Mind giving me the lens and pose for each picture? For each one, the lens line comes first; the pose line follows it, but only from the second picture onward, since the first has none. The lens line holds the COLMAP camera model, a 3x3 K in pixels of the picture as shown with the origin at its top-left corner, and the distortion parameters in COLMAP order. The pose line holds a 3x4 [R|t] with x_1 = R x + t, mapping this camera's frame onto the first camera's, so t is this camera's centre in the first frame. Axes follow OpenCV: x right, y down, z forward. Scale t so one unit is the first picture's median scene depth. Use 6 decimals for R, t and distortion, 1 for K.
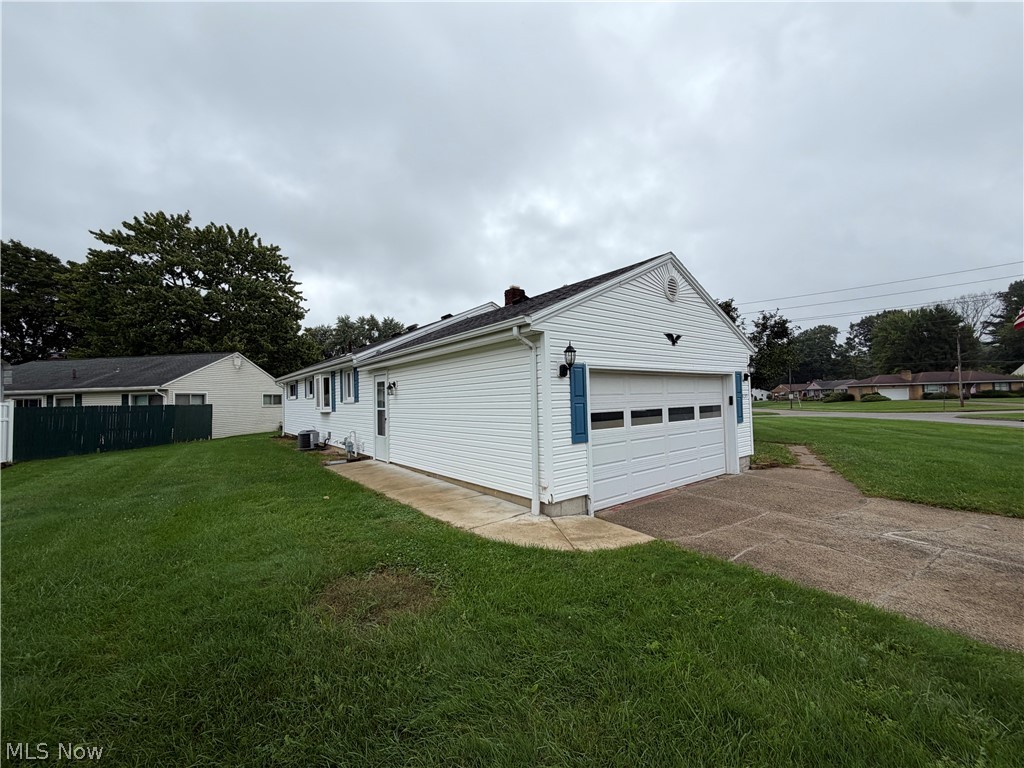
lens RADIAL K [[407.0, 0, 509.5], [0, 407.0, 387.5], [0, 0, 1]] dist [-0.000979, -0.000019]
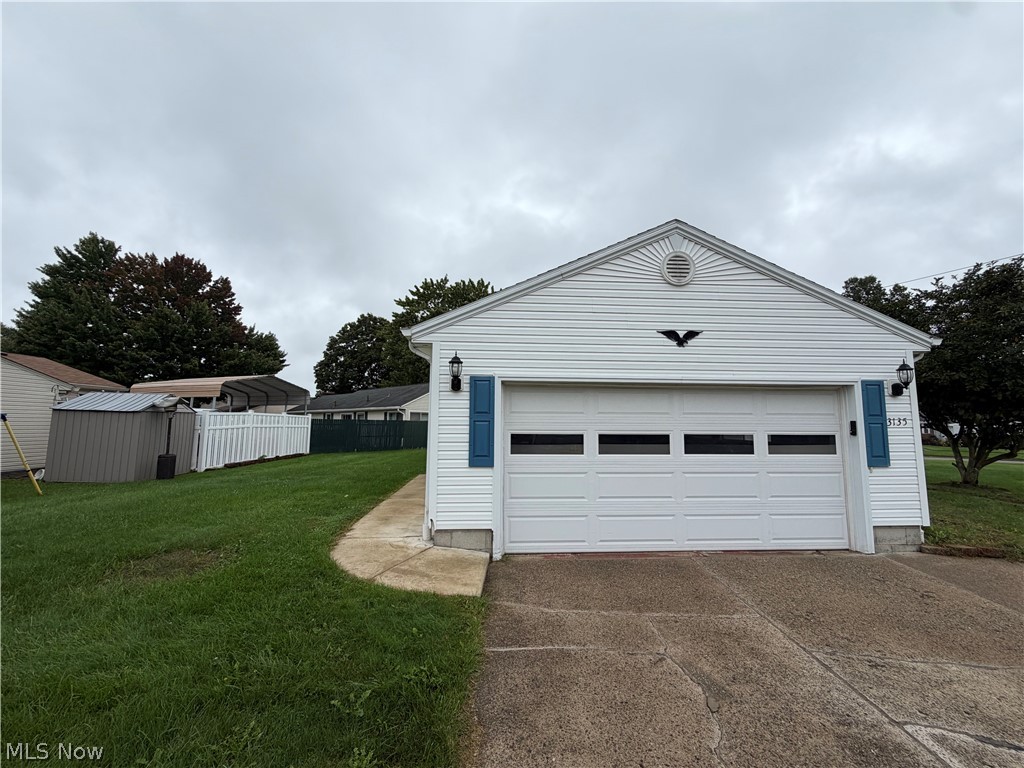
lens RADIAL K [[407.0, 0, 509.5], [0, 407.0, 387.5], [0, 0, 1]] dist [-0.000979, -0.000019]
pose [[0.819885, -0.023455, -0.572047, 0.594071], [-0.009544, 0.998462, -0.054617, 0.011568], [0.572448, 0.050239, 0.818400, 0.259436]]
